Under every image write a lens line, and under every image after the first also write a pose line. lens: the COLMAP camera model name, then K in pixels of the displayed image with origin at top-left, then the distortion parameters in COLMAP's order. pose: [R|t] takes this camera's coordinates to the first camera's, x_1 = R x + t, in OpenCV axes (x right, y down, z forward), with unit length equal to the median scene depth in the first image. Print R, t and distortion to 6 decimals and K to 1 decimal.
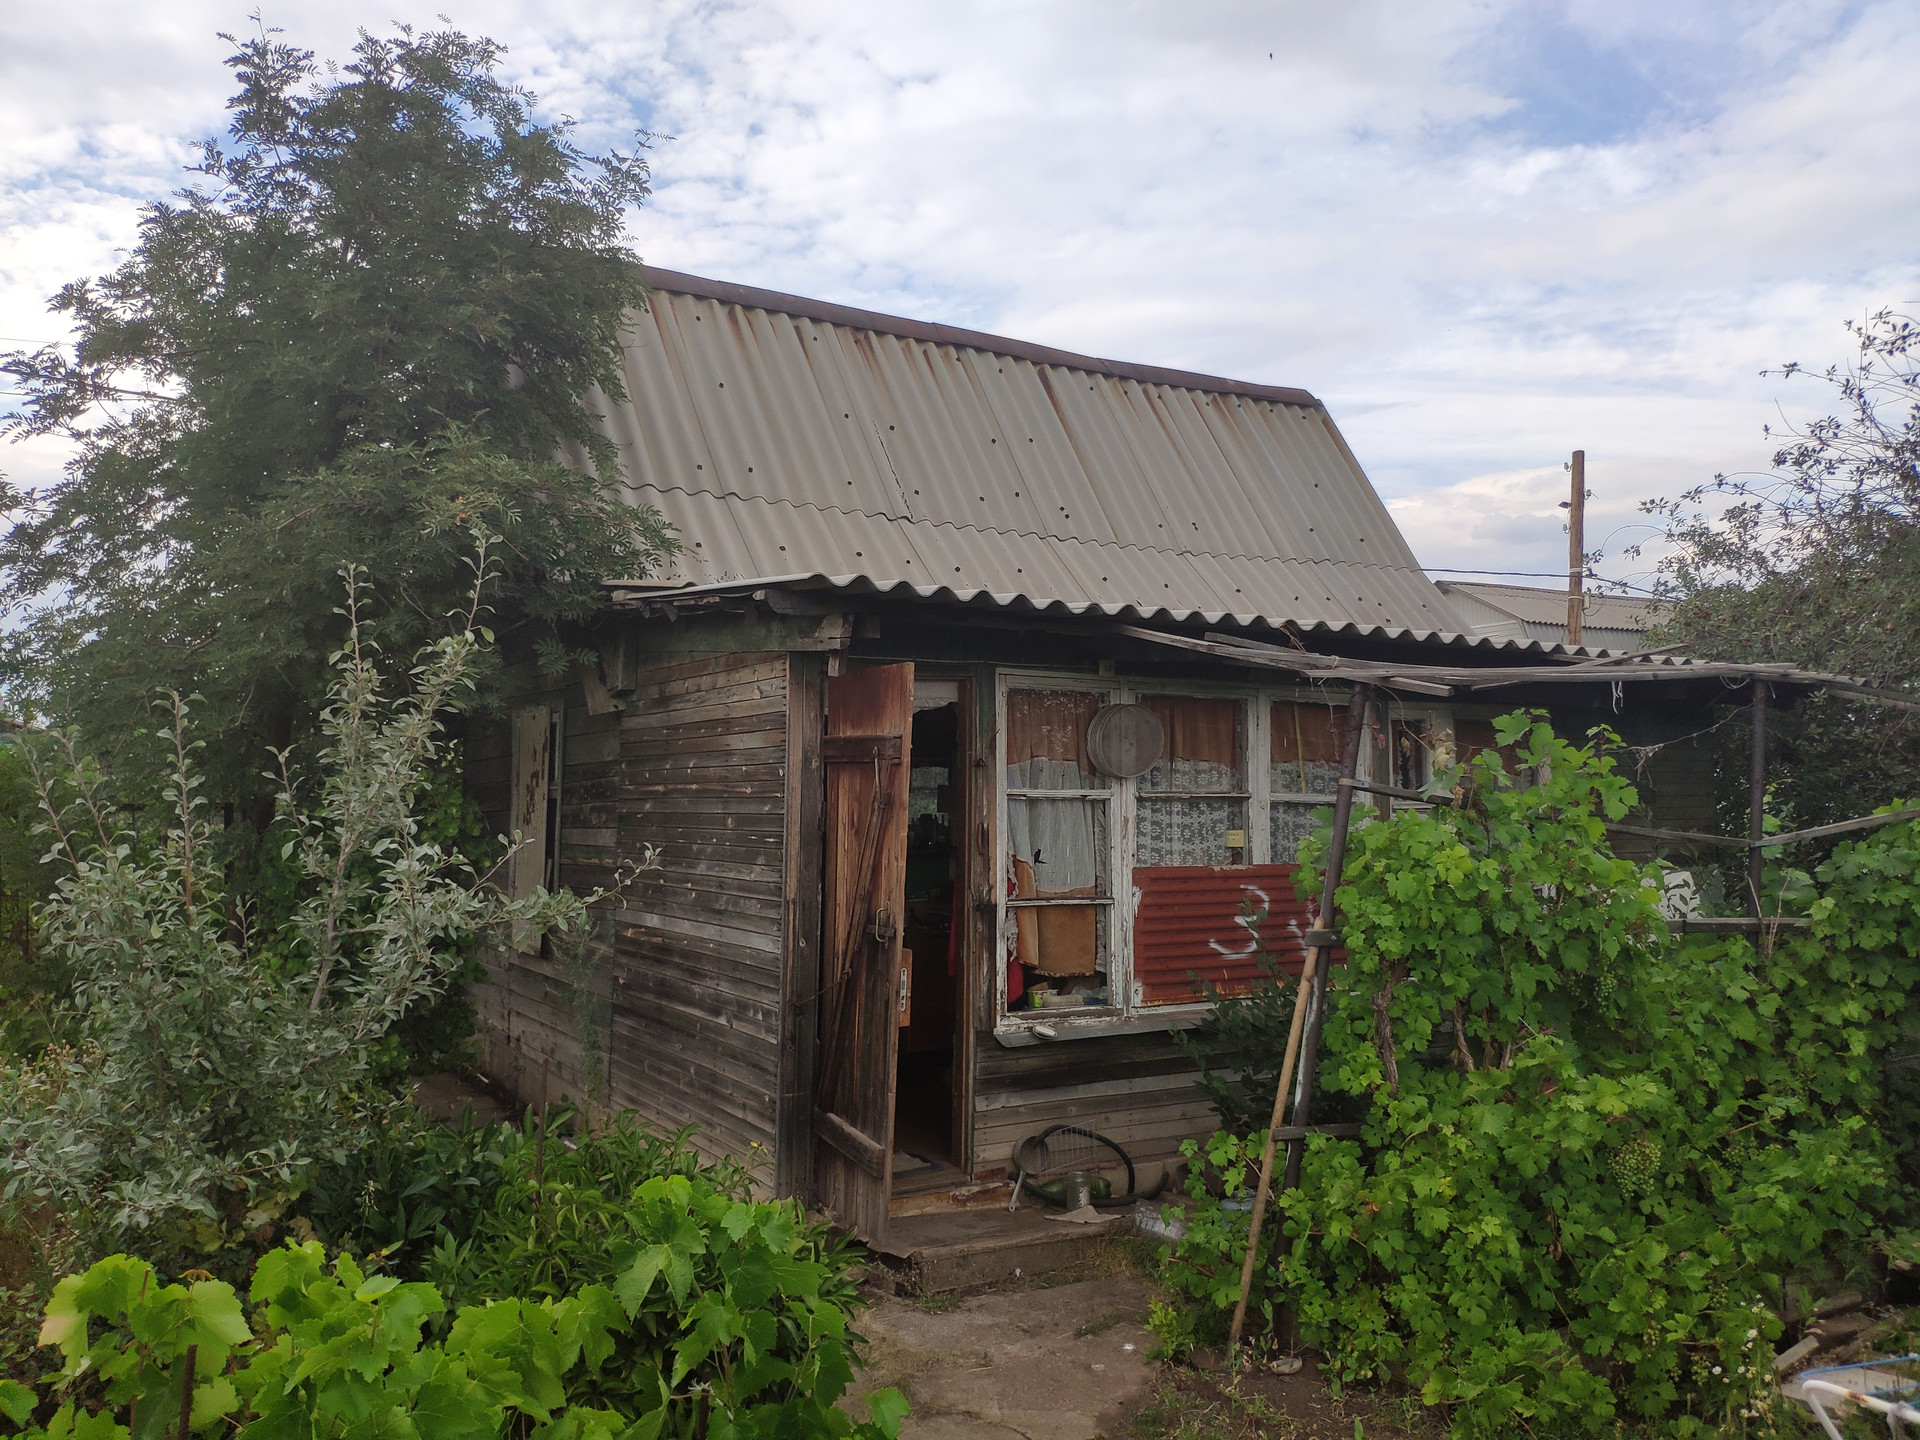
lens RADIAL K [[1487.1, 0, 959.9], [0, 1487.1, 757.6], [0, 0, 1]] dist [0.030221, -0.124211]
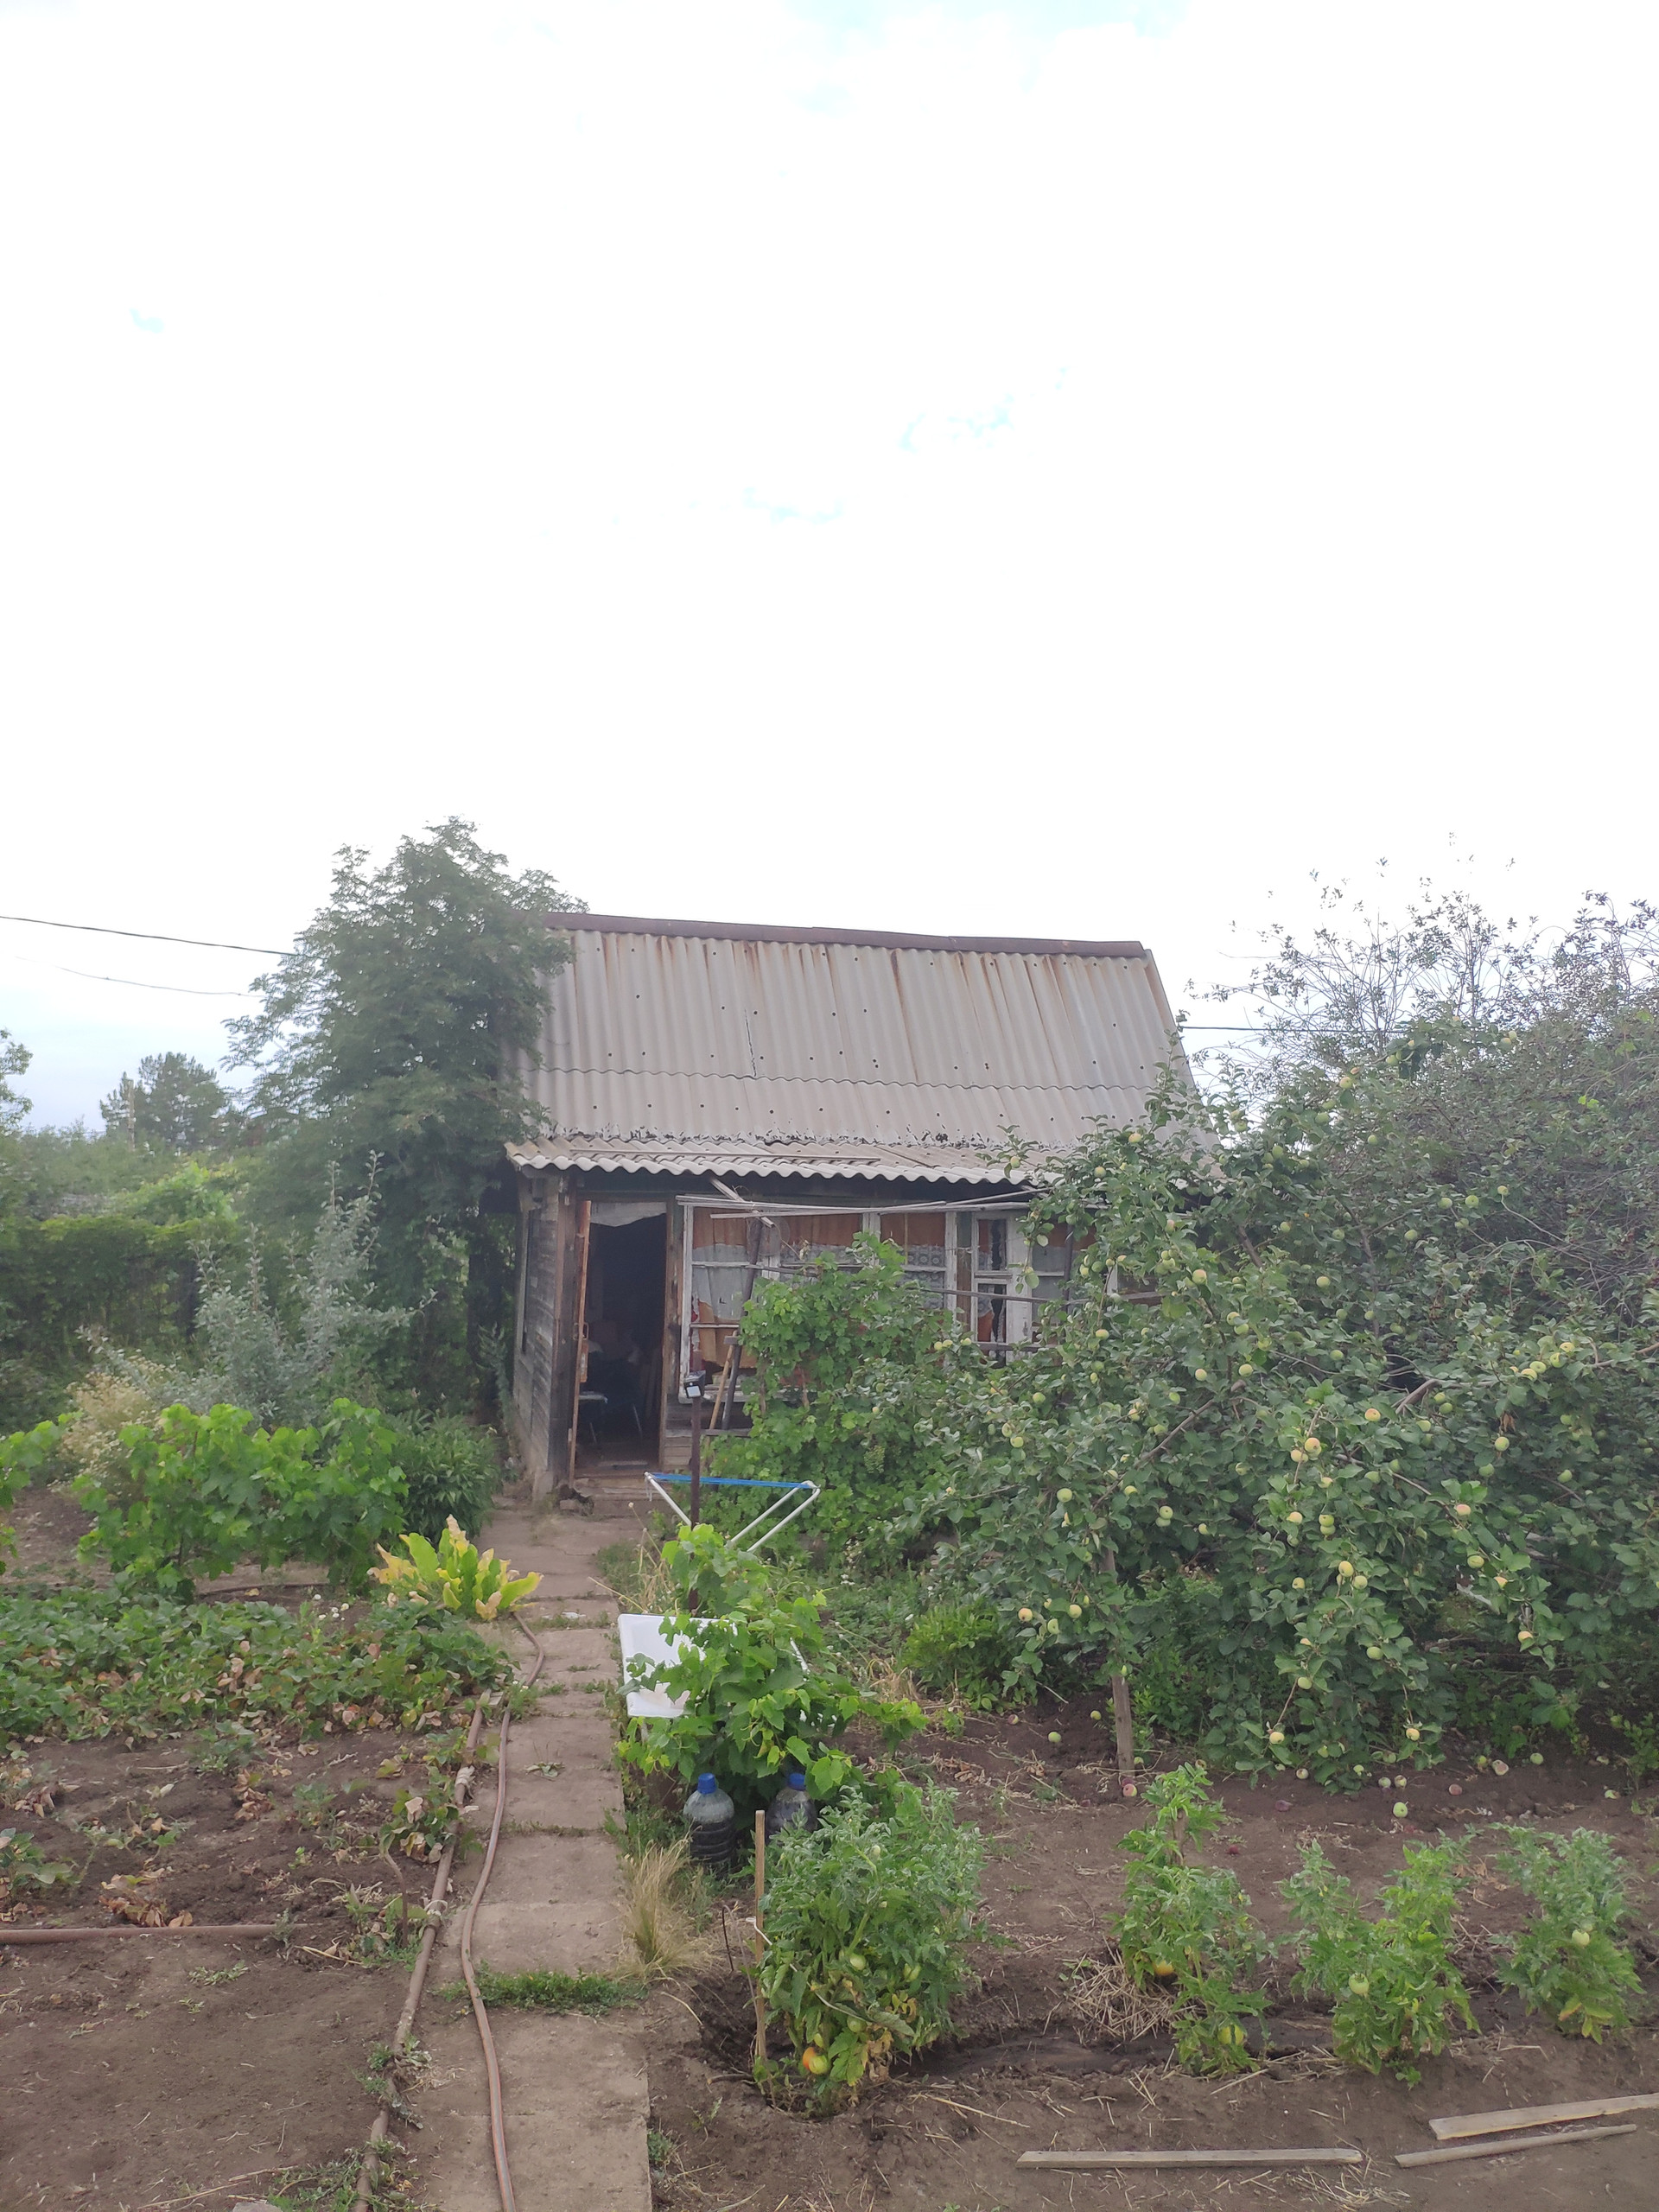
lens RADIAL K [[1713.3, 0, 829.5], [0, 1713.3, 1106.0], [0, 0, 1]] dist [0.030221, -0.124211]
pose [[0.954989, -0.011010, -0.296438, 0.801691], [-0.002423, 0.998988, -0.044907, -0.074075], [0.296632, 0.043604, 0.953996, -0.935593]]
